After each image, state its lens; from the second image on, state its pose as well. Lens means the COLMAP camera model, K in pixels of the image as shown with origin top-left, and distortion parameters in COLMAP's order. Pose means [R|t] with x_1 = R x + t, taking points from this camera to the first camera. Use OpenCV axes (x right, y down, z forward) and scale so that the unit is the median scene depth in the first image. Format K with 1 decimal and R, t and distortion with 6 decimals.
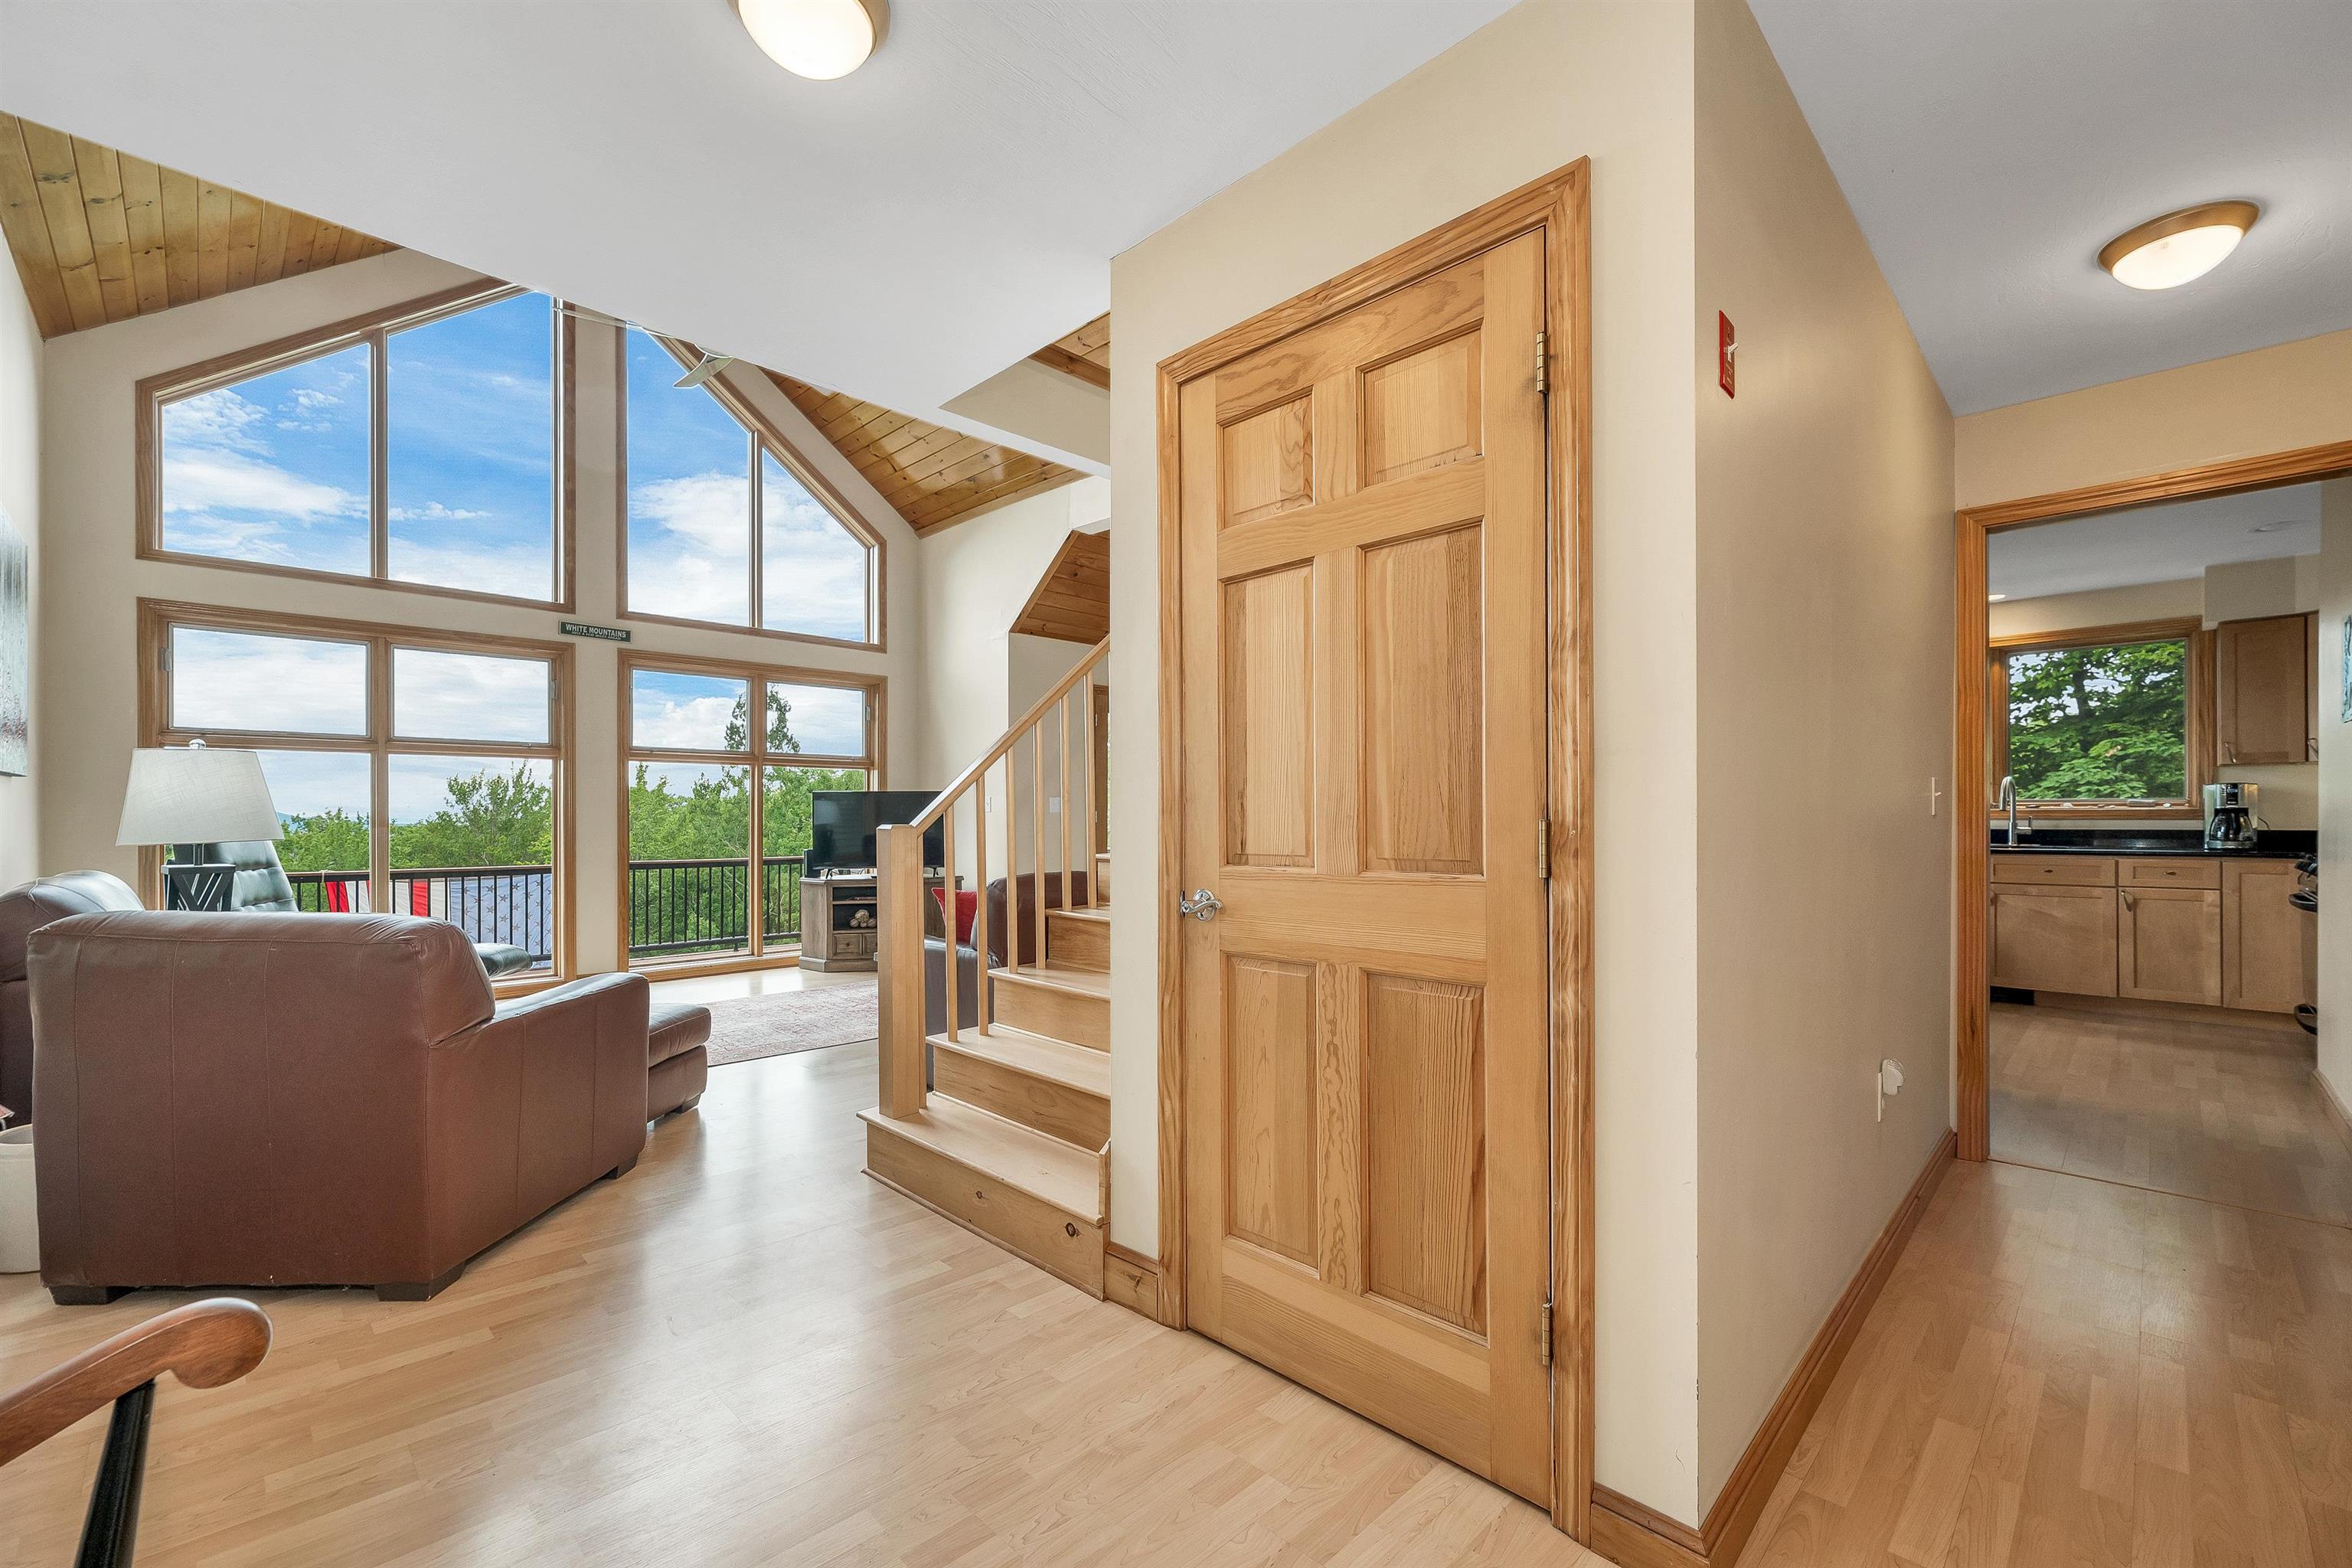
lens RADIAL K [[972.6, 0, 1182.4], [0, 972.6, 818.5], [0, 0, 1]] dist [-0.001544, -0.000163]
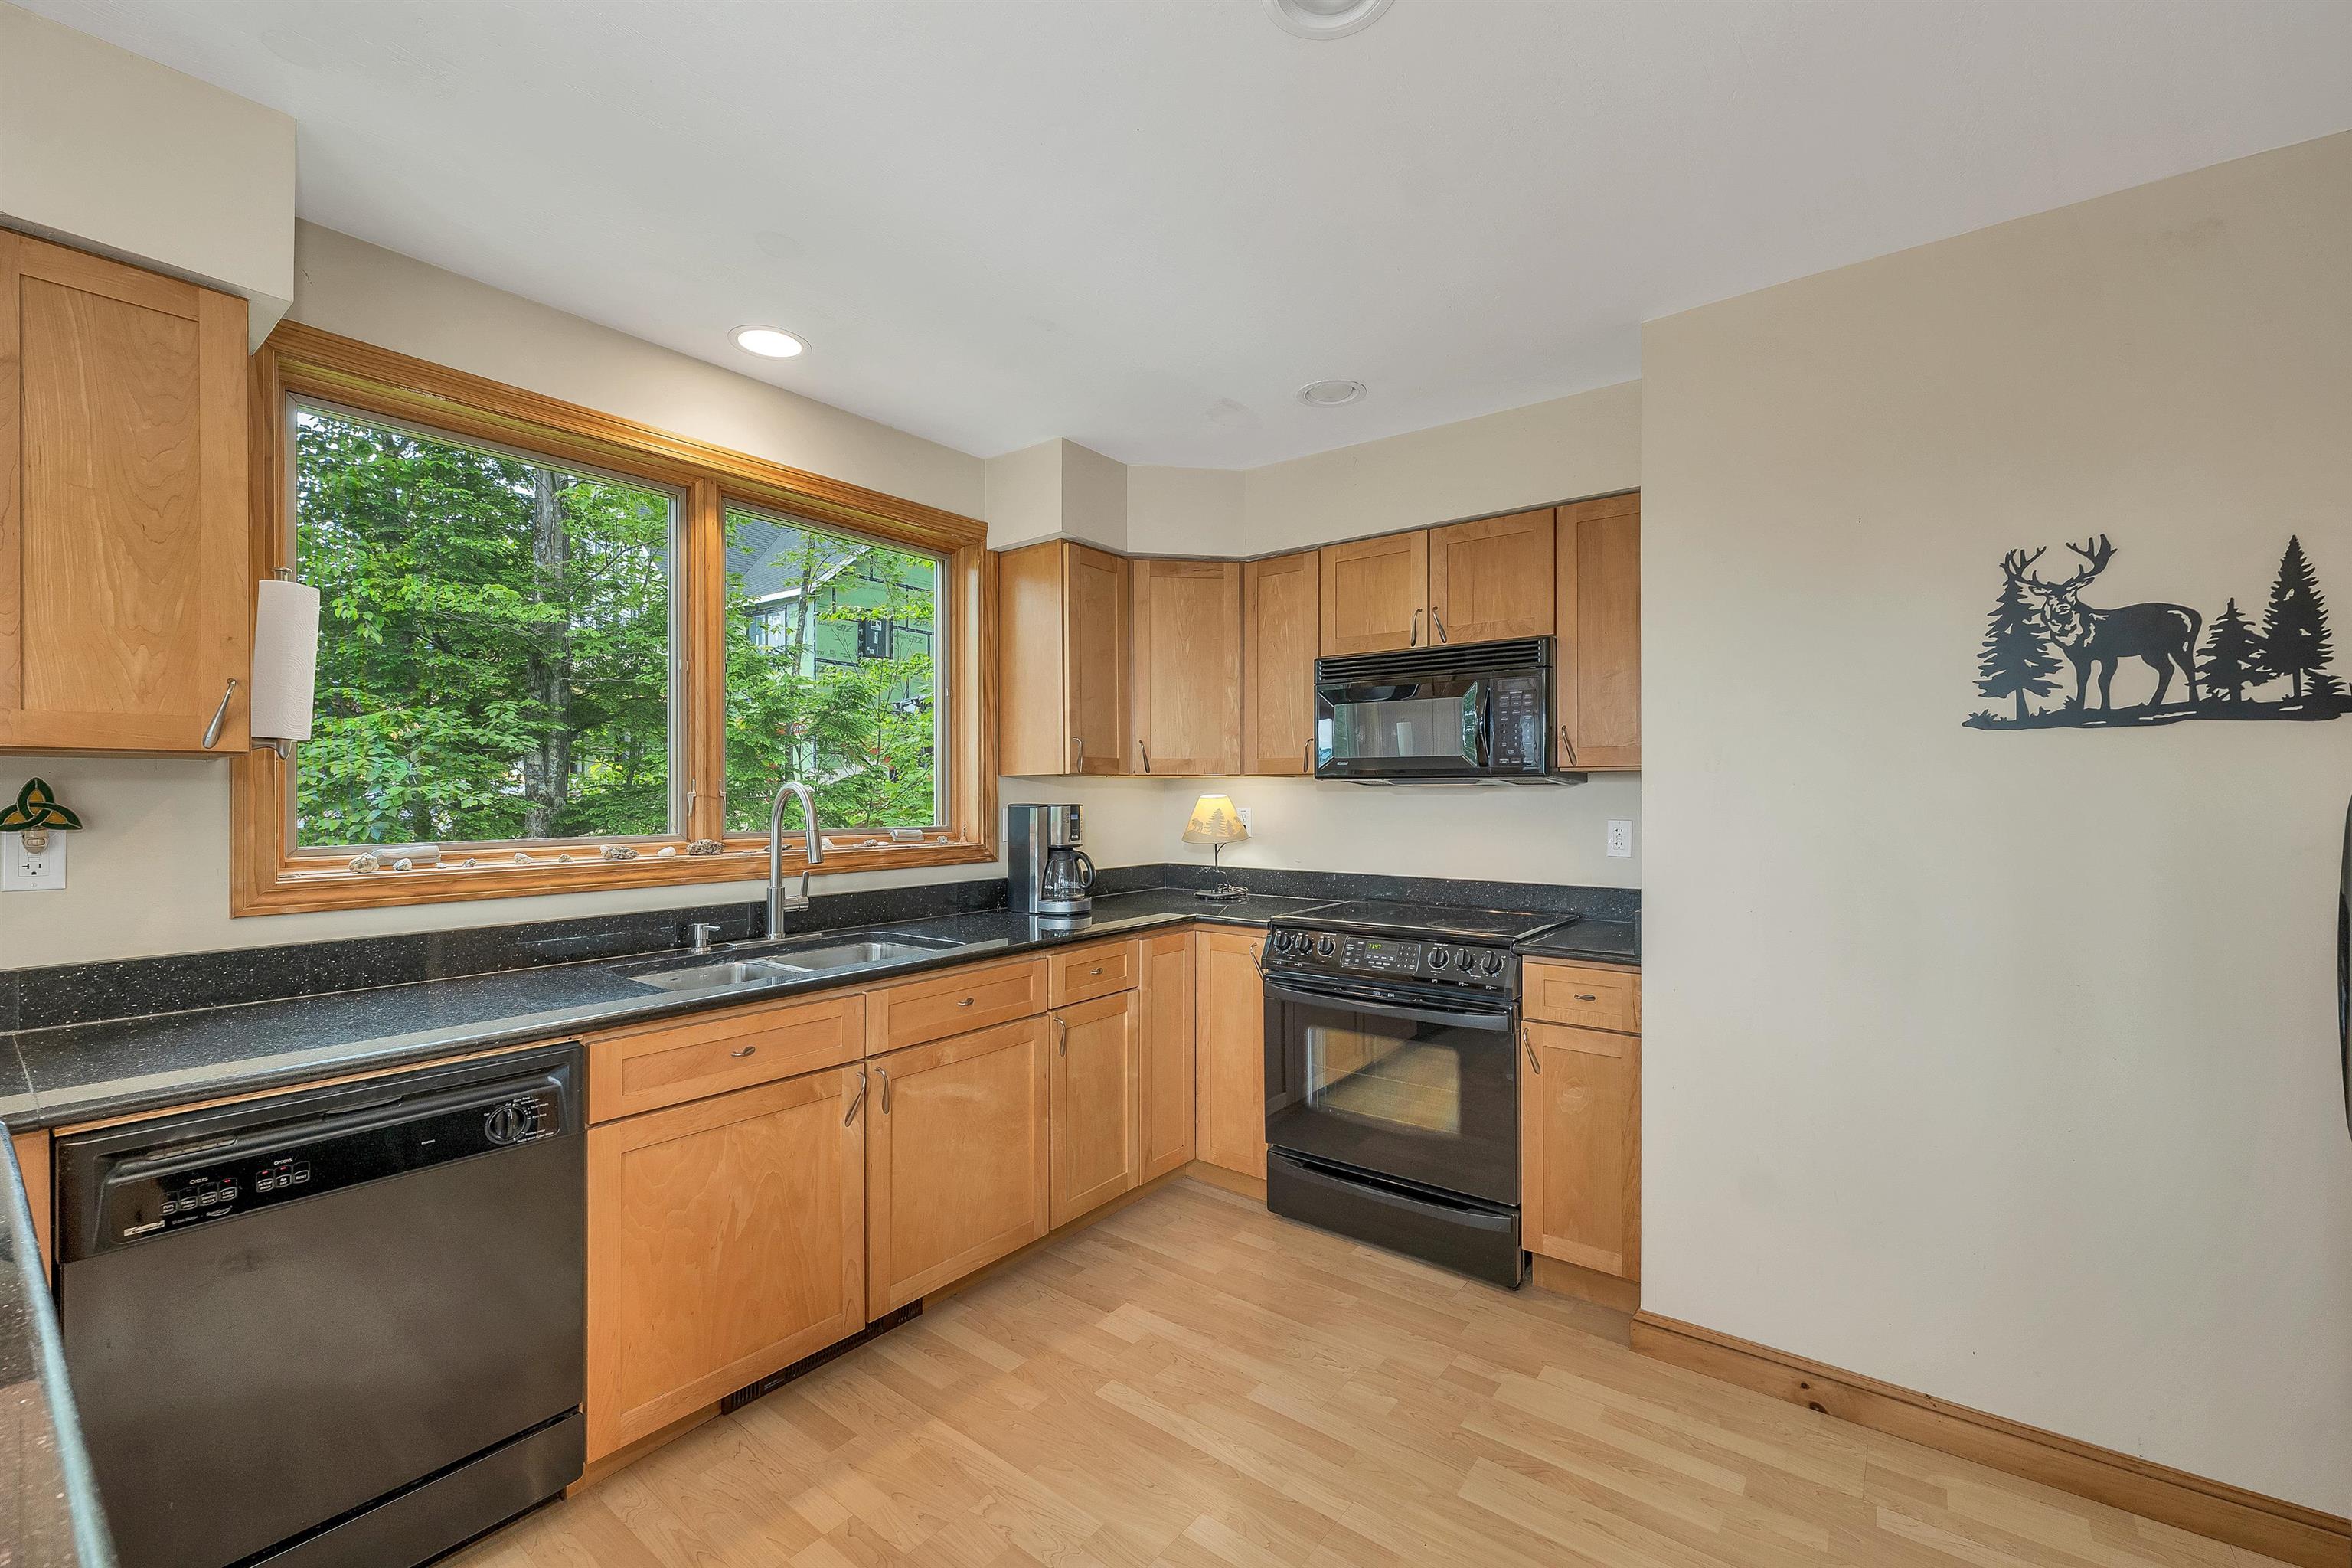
lens RADIAL K [[967.8, 0, 1178.2], [0, 967.8, 798.8], [0, 0, 1]] dist [0.002627, 0.000121]
pose [[-0.126160, -0.001699, 0.992008, 0.370907], [0.006913, 0.999973, 0.002592, -0.031538], [-0.991986, 0.007185, -0.126145, 0.809769]]
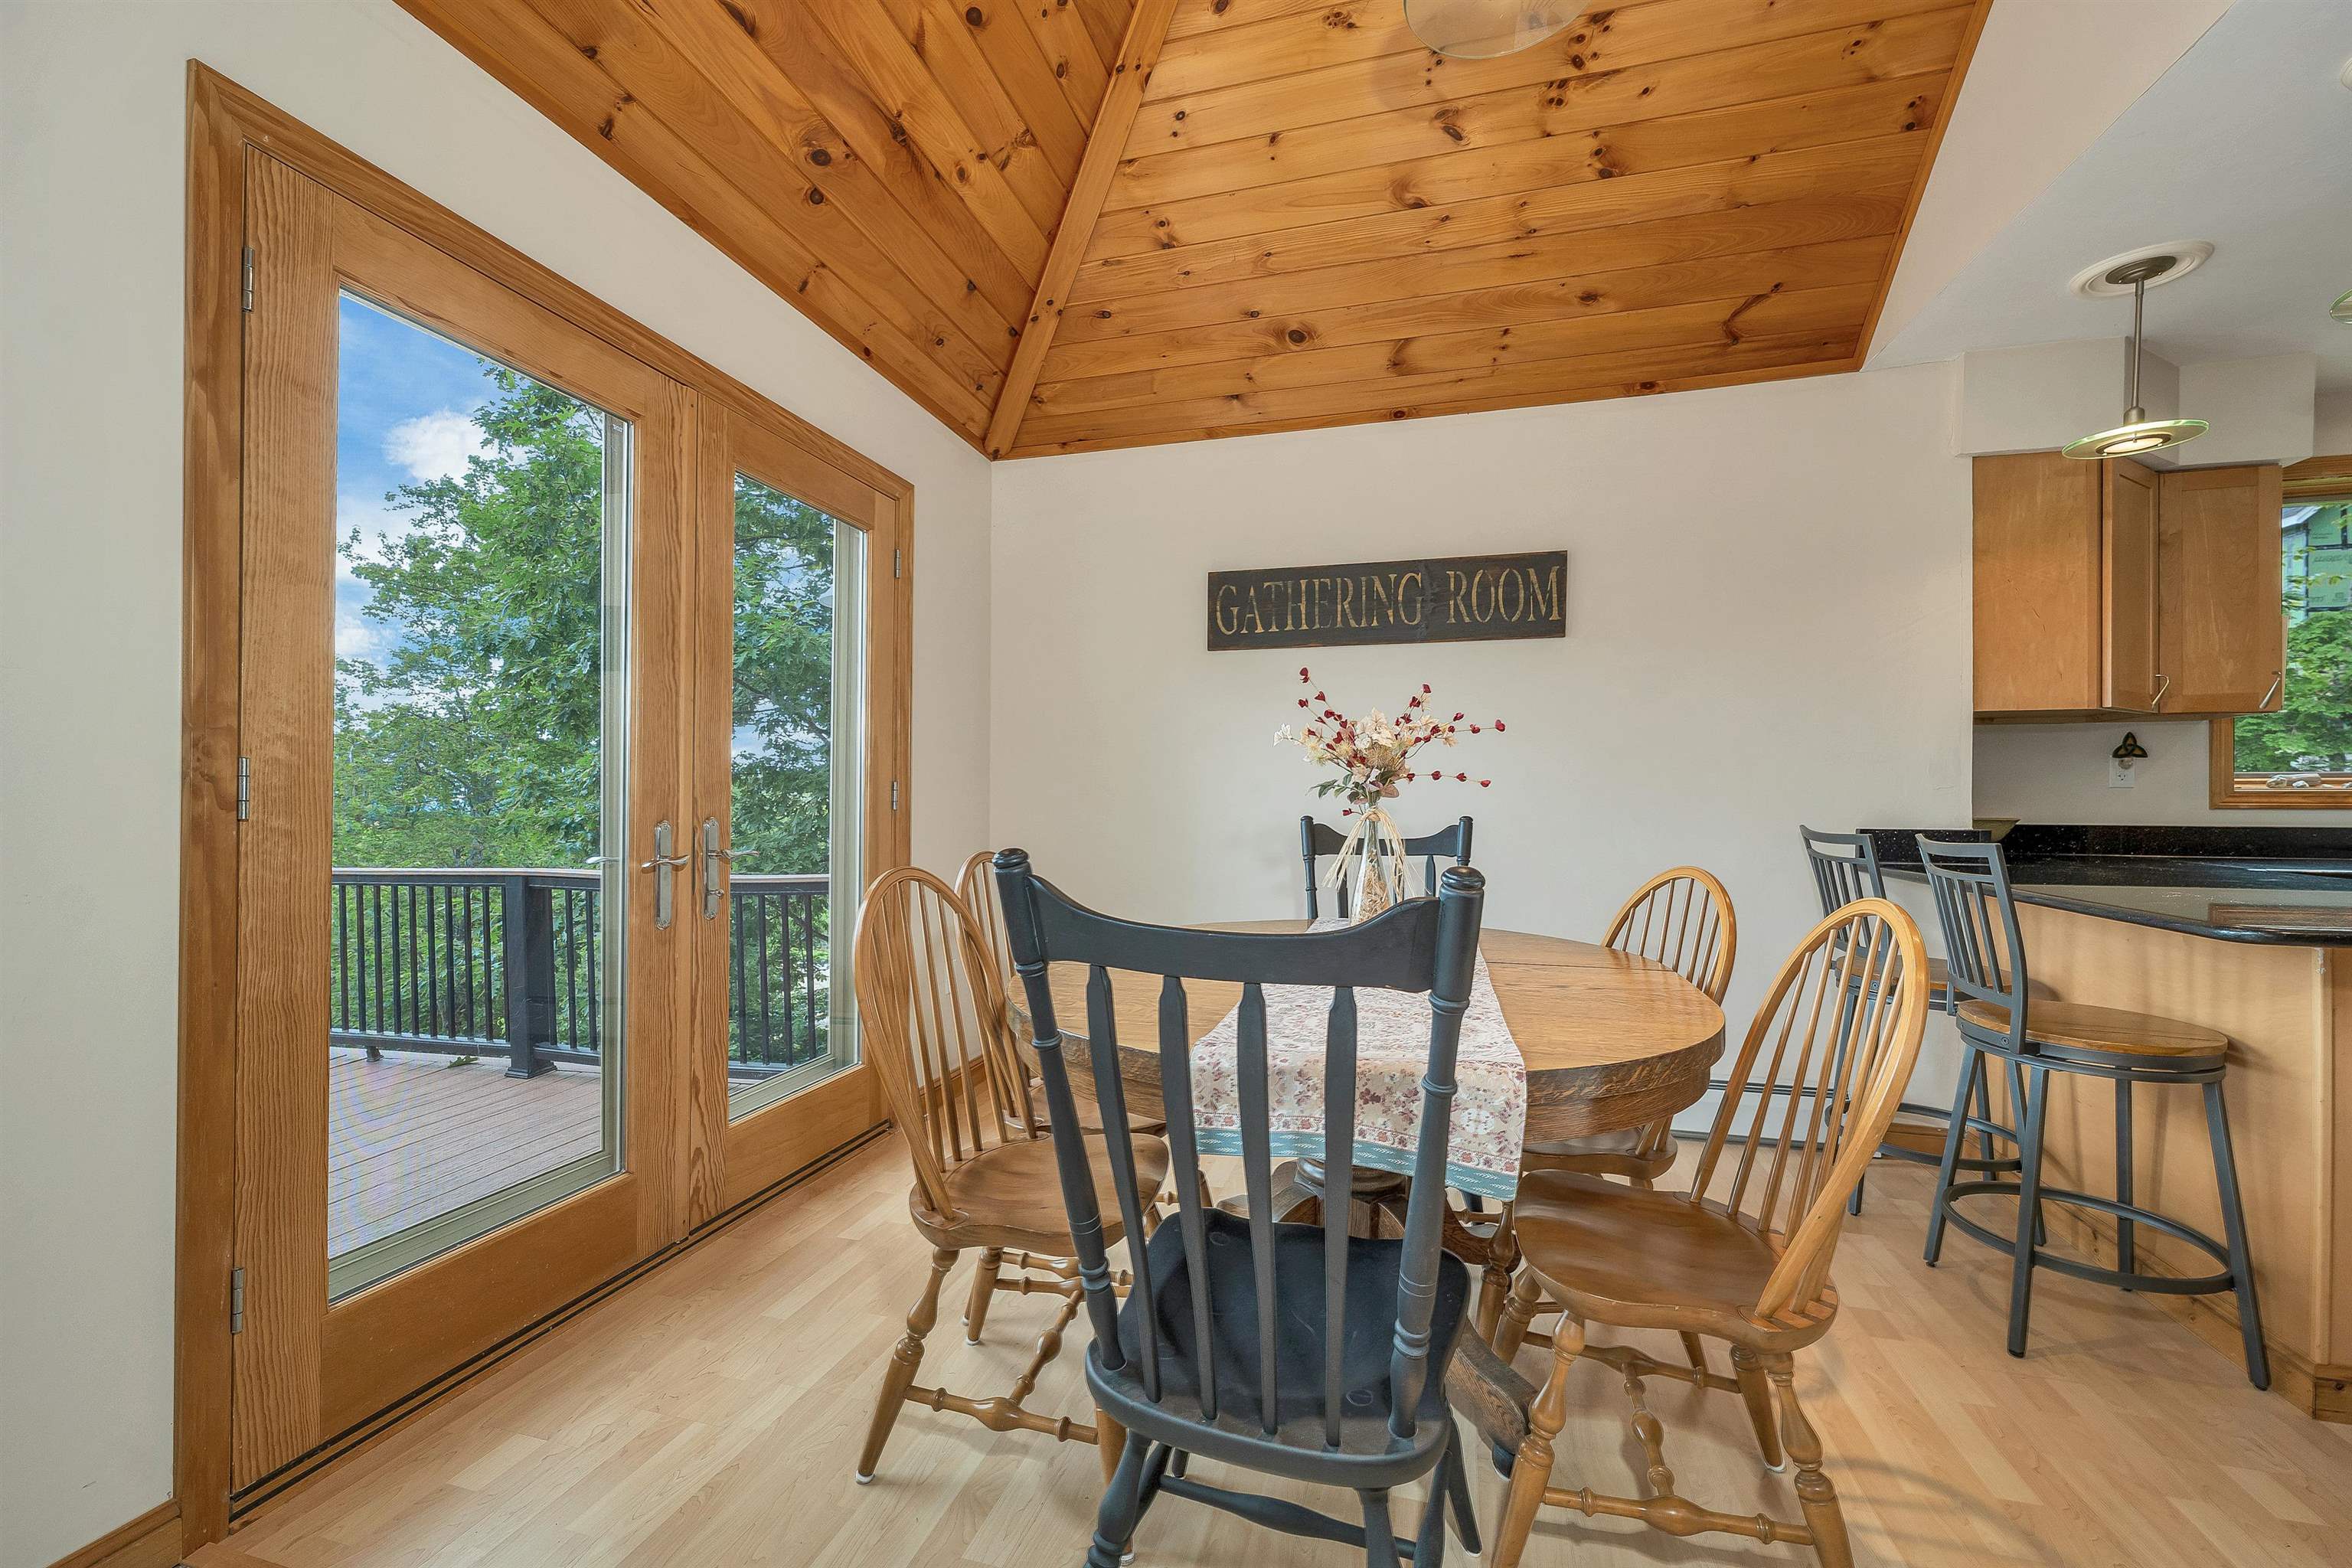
lens RADIAL K [[967.8, 0, 1178.2], [0, 967.8, 798.8], [0, 0, 1]] dist [0.002627, 0.000121]
pose [[0.871499, 0.003366, 0.490386, -0.027310], [-0.001478, 0.999990, -0.004237, -0.000413], [-0.490396, 0.002967, 0.871495, 0.871308]]
